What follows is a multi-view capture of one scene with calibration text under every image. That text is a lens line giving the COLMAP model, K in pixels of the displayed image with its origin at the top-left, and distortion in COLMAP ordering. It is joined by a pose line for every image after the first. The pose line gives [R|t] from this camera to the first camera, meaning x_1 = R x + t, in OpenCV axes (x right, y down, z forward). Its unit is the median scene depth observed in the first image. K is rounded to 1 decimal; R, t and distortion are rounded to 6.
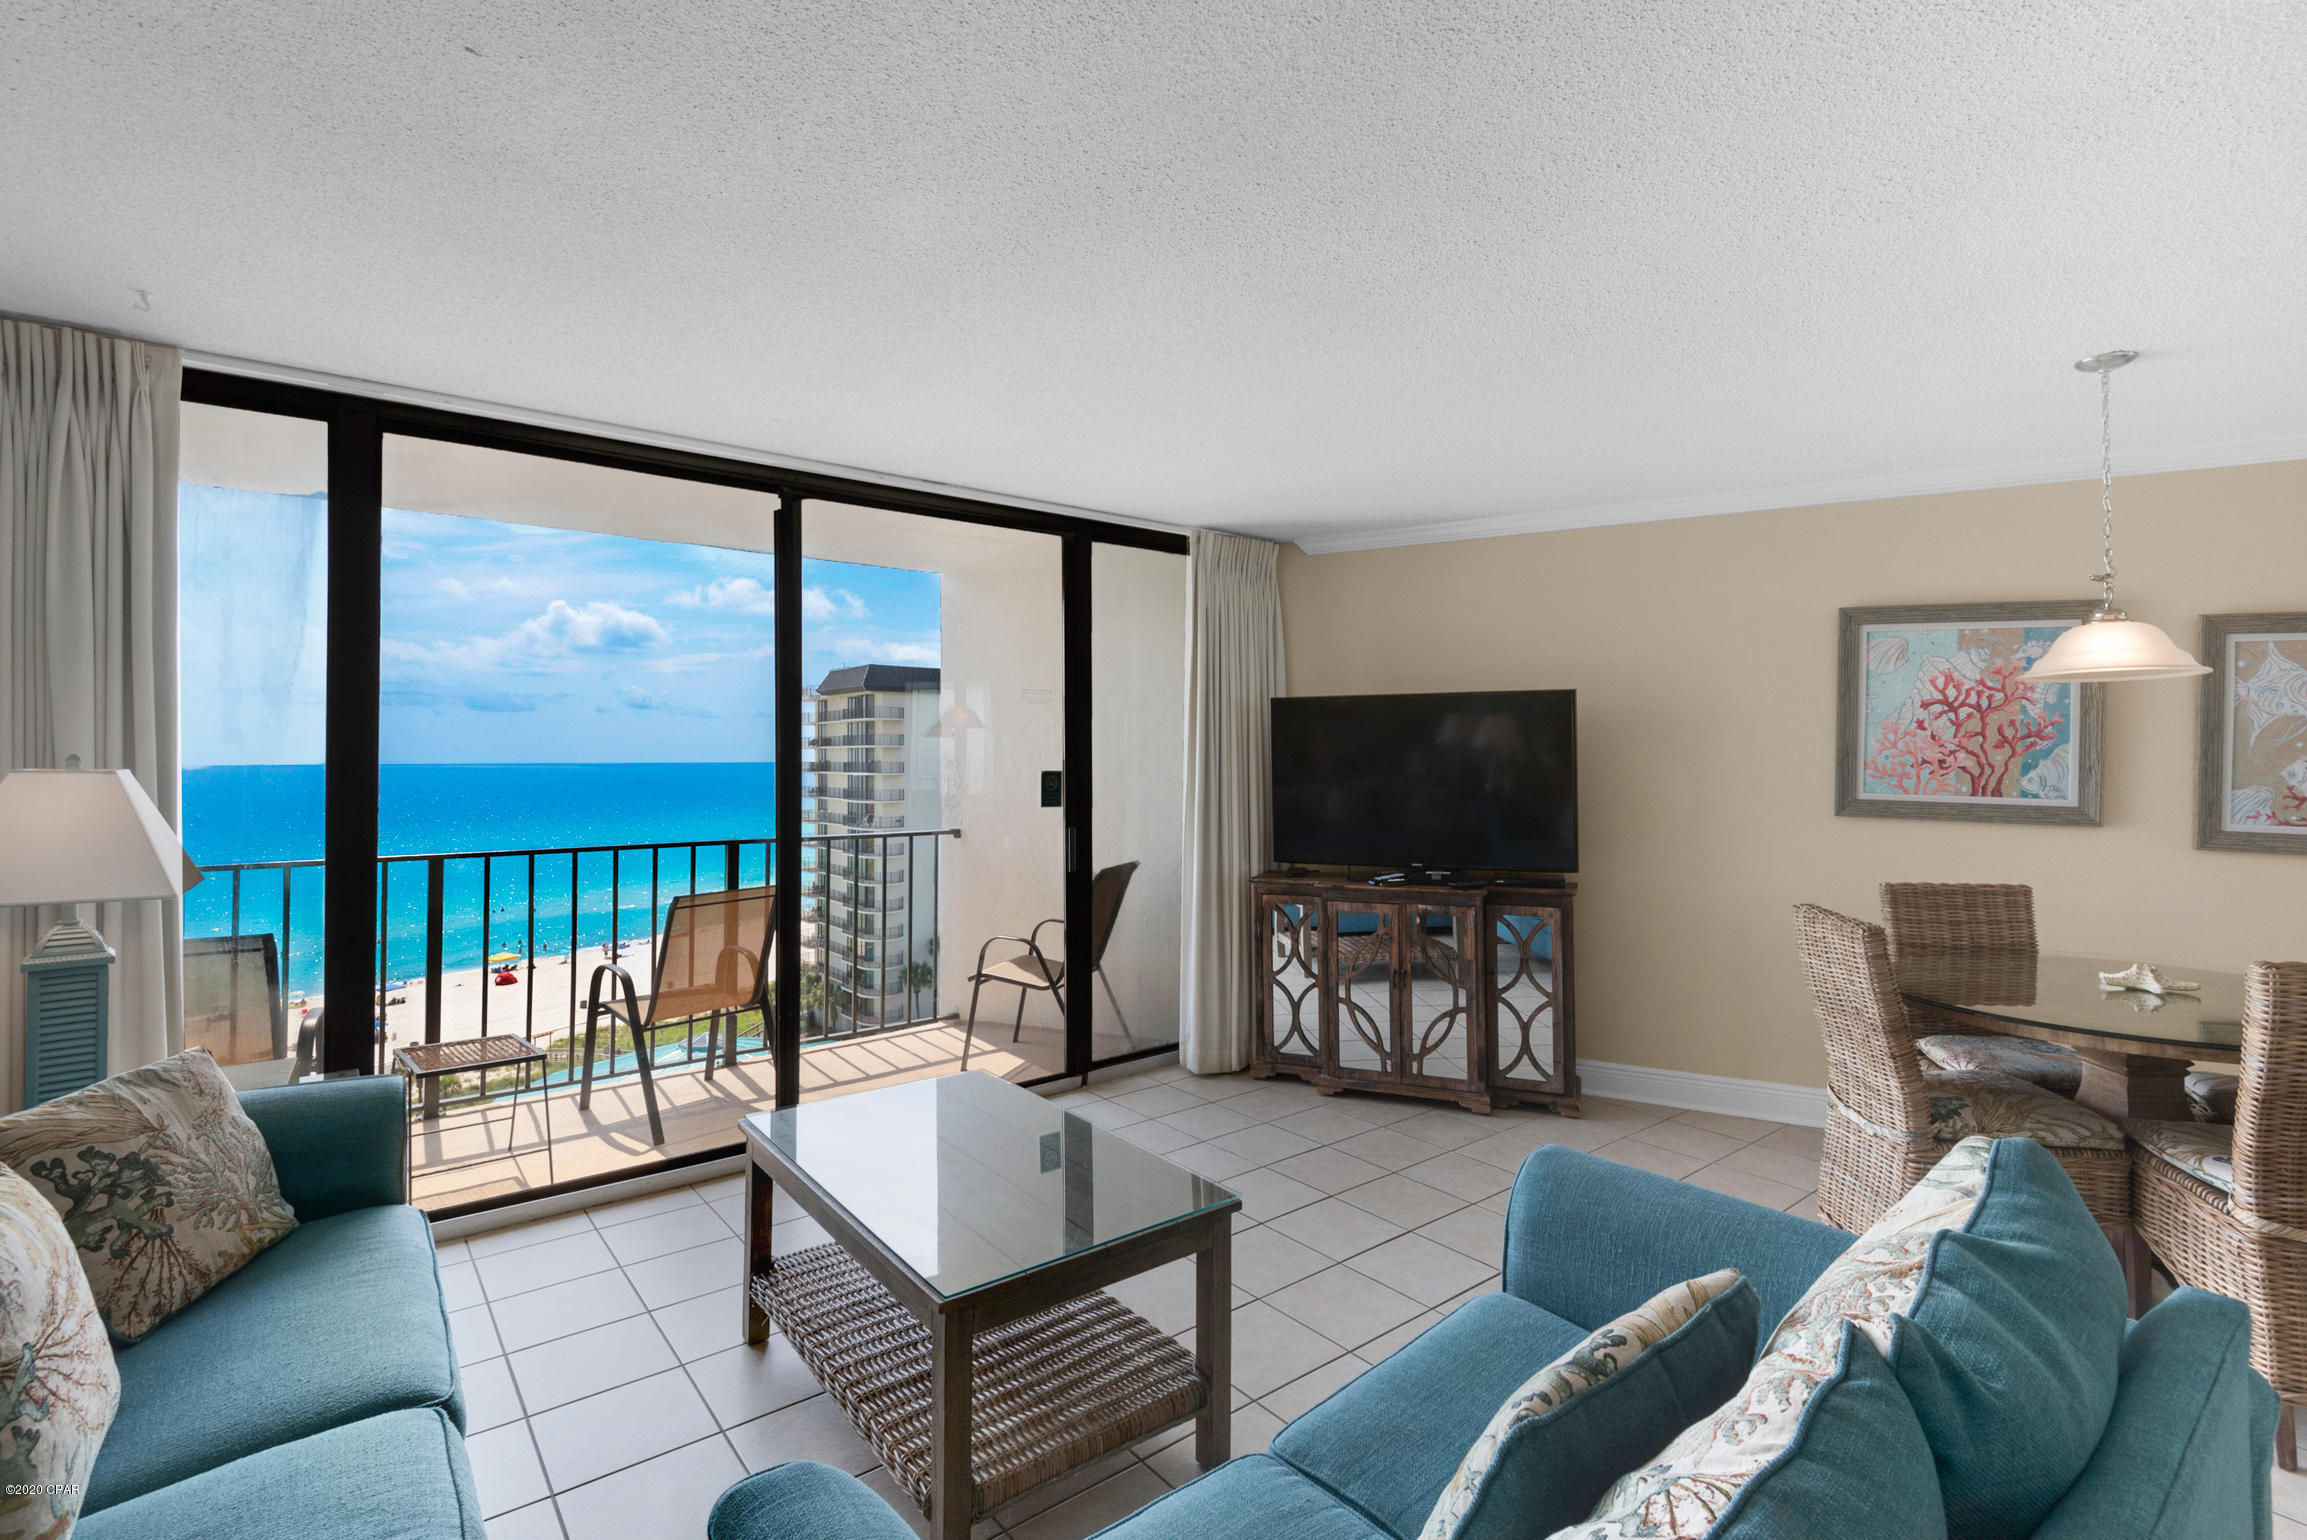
lens RADIAL K [[1079.6, 0, 1153.5], [0, 1079.6, 770.0], [0, 0, 1]] dist [0.019493, -0.013261]
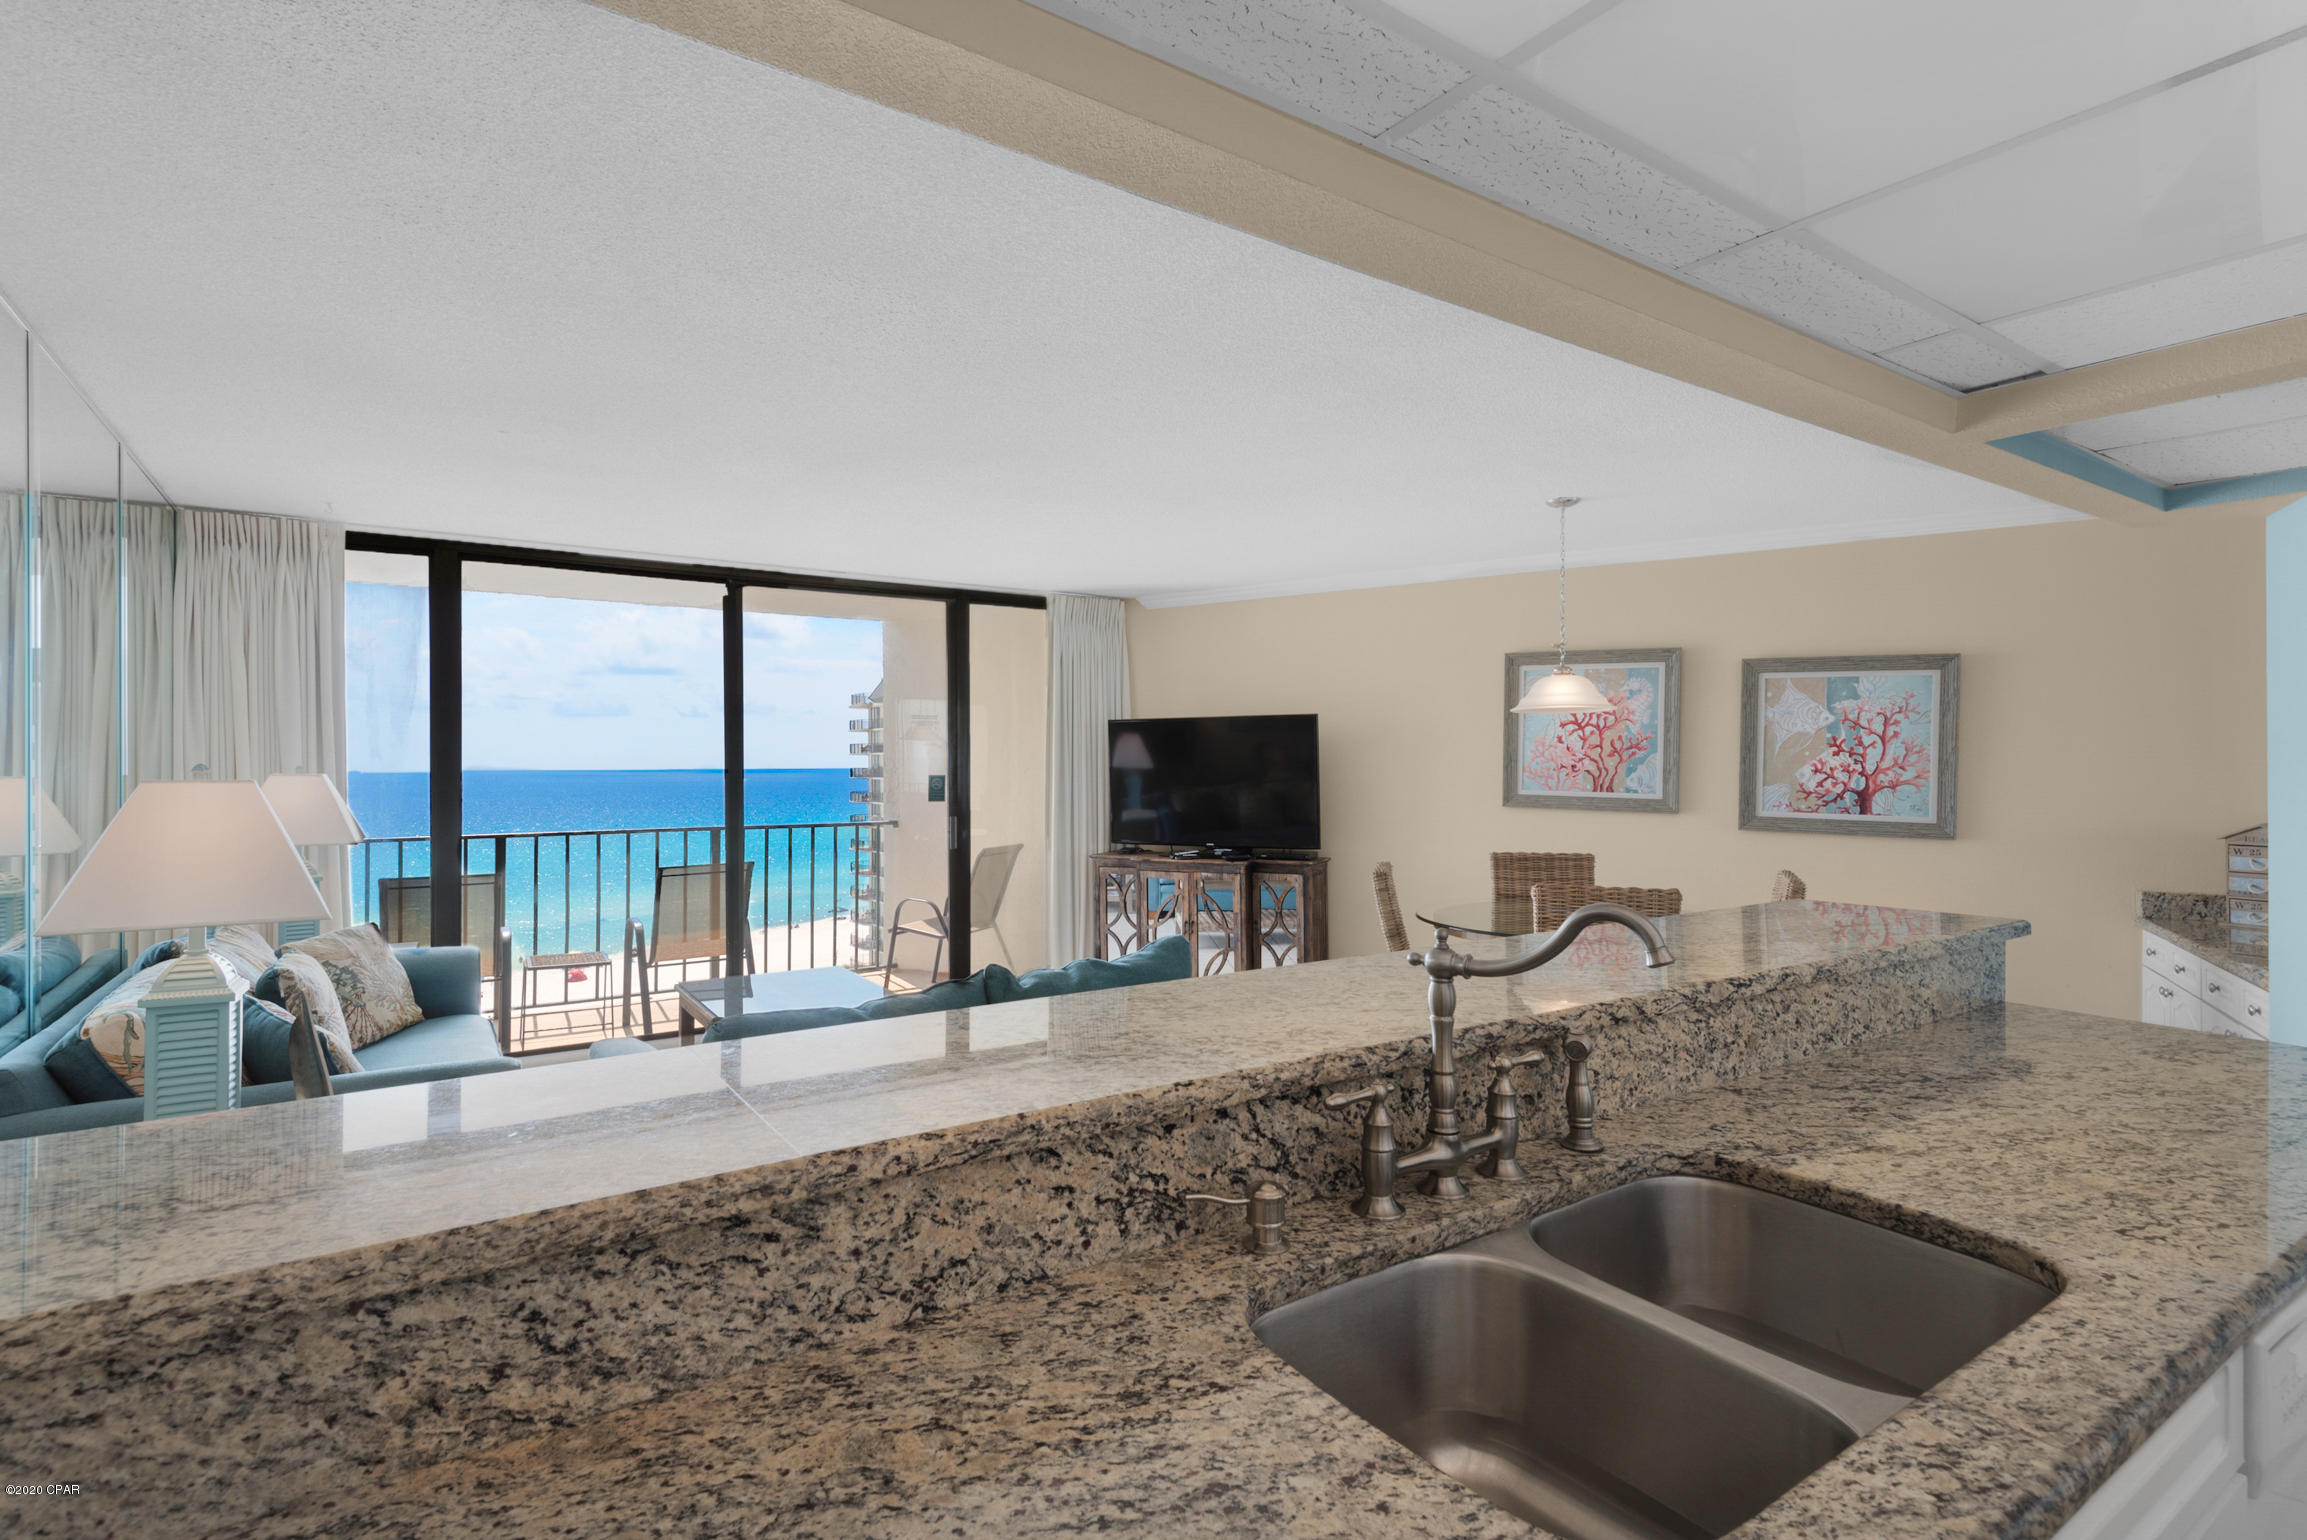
lens RADIAL K [[1101.1, 0, 1166.1], [0, 1101.1, 790.9], [0, 0, 1]] dist [0.003127, 0.000053]
pose [[0.998842, -0.001811, -0.048086, 0.282986], [0.002442, 0.999912, 0.013077, 0.003617], [0.048058, -0.013179, 0.998758, -0.404490]]
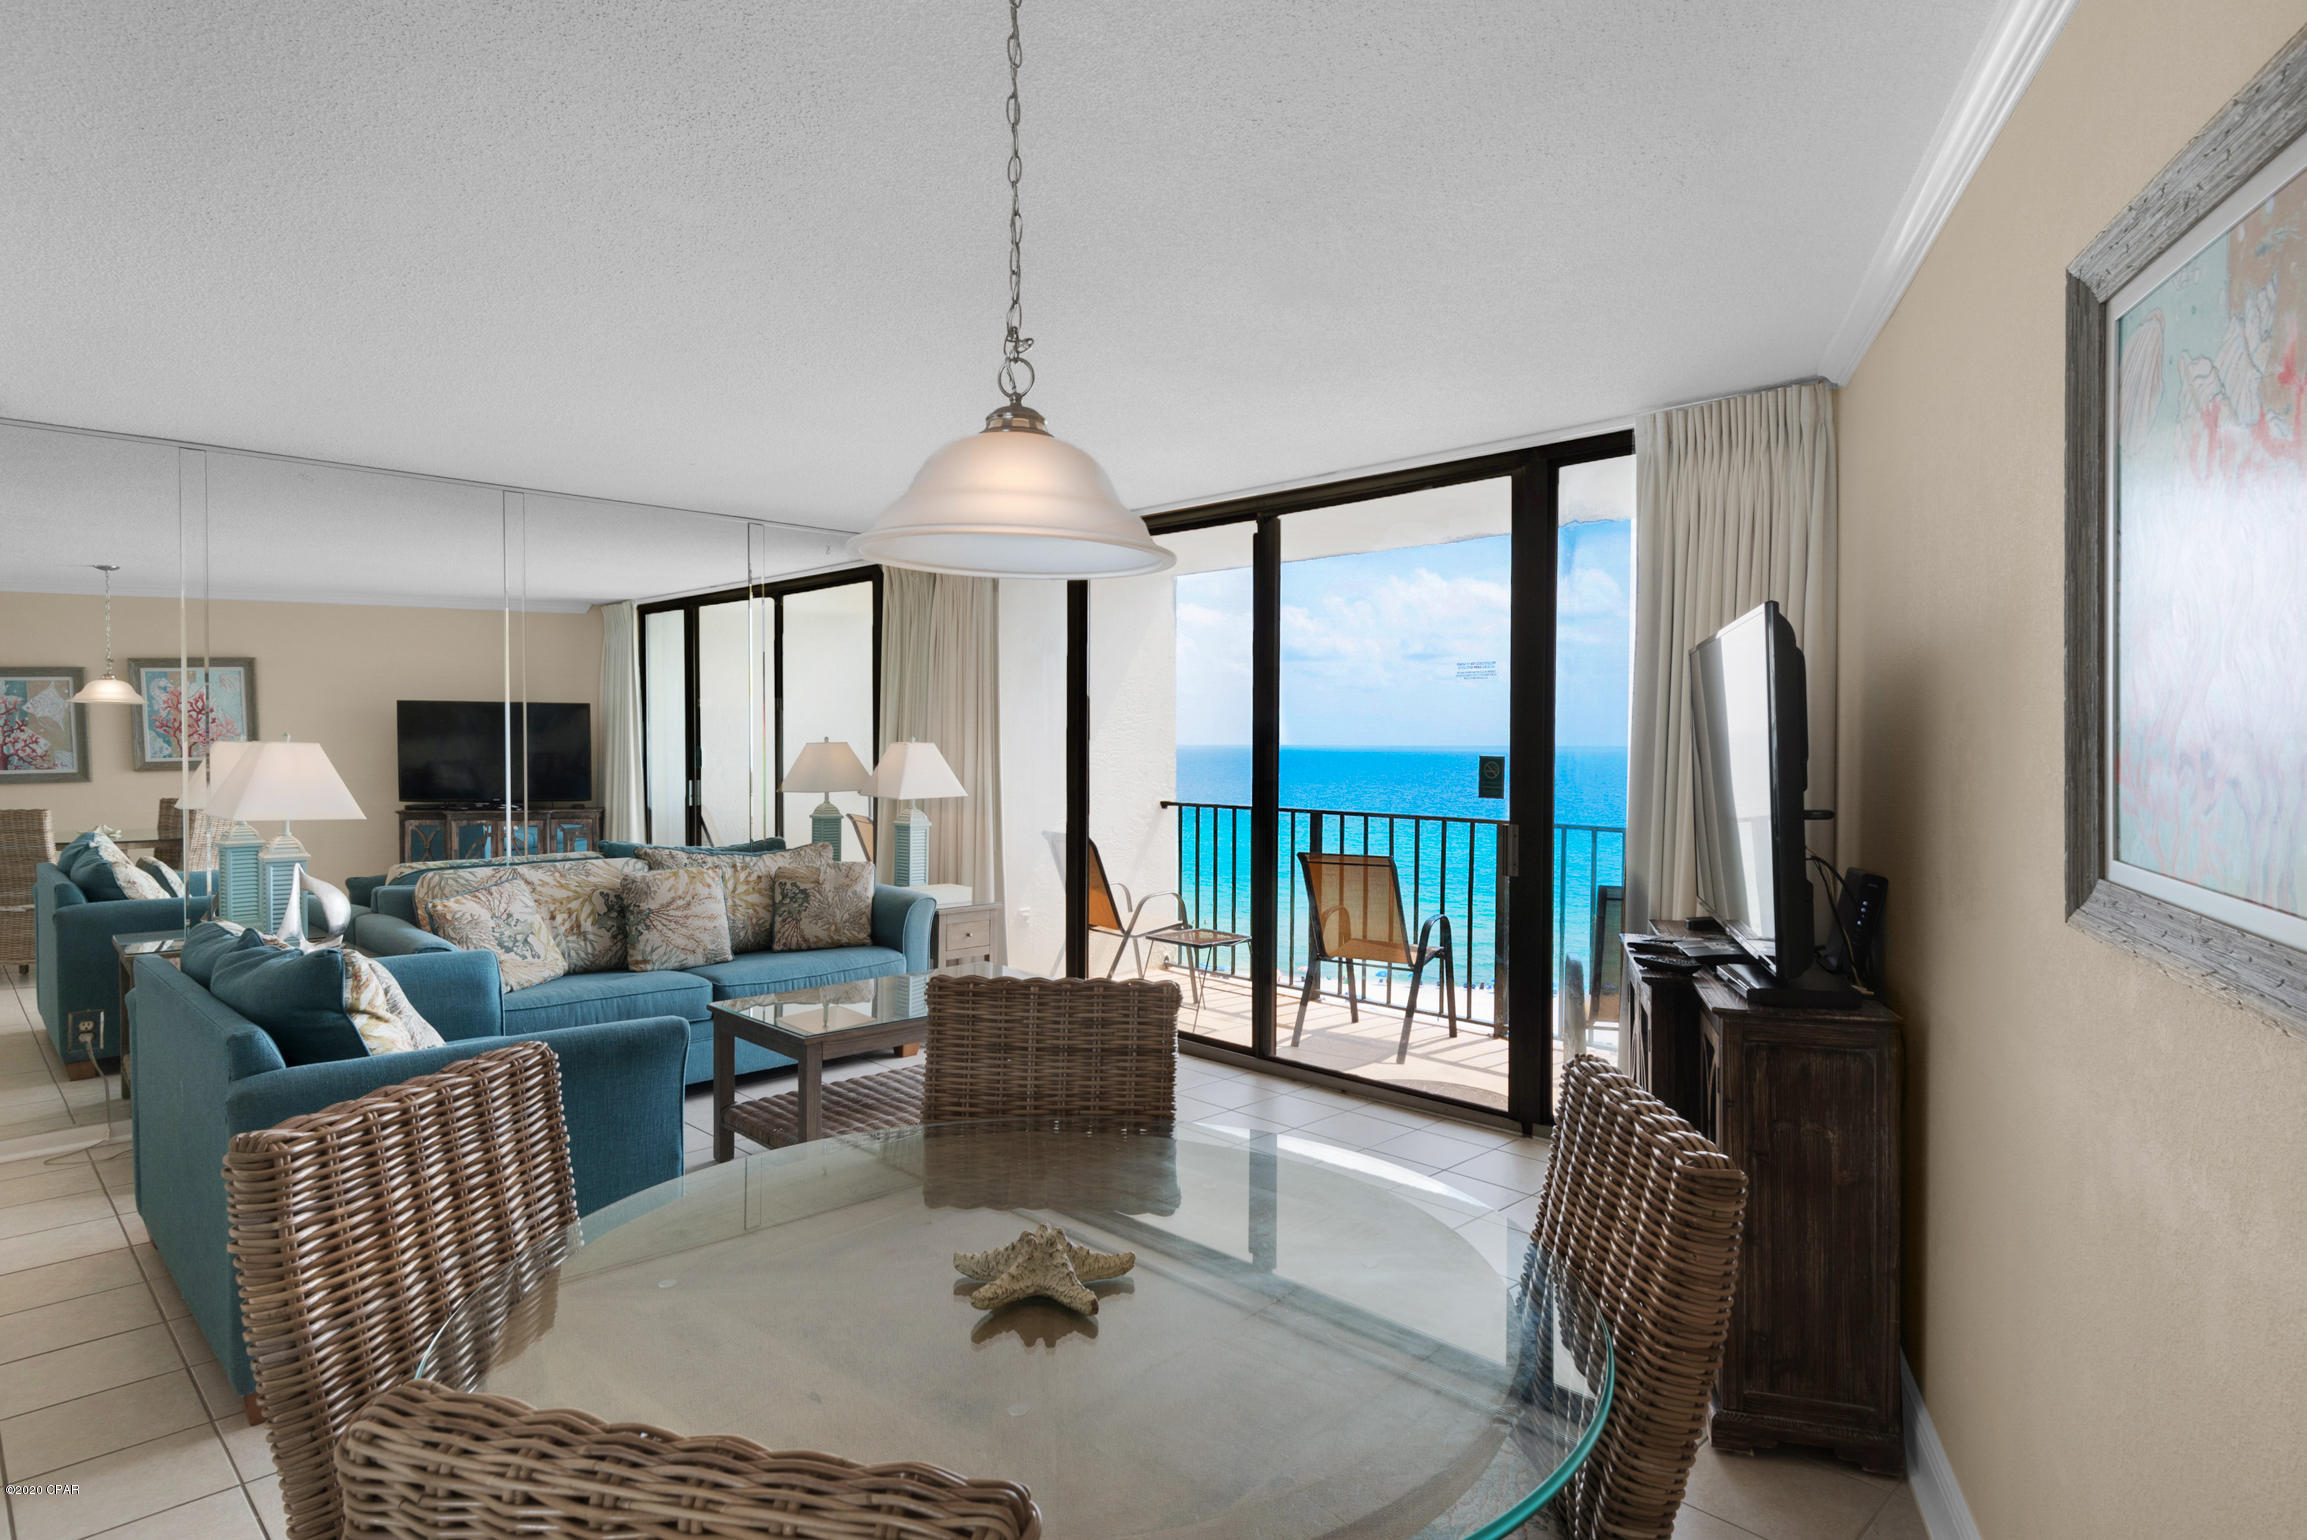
lens RADIAL K [[1264.0, 0, 1301.6], [0, 1264.0, 769.3], [0, 0, 1]] dist [0.052145, -0.040821]
pose [[0.160048, 0.022158, -0.986861, 0.951141], [-0.013782, 0.999701, 0.020211, -0.007275], [0.987013, 0.010366, 0.160305, 0.752778]]
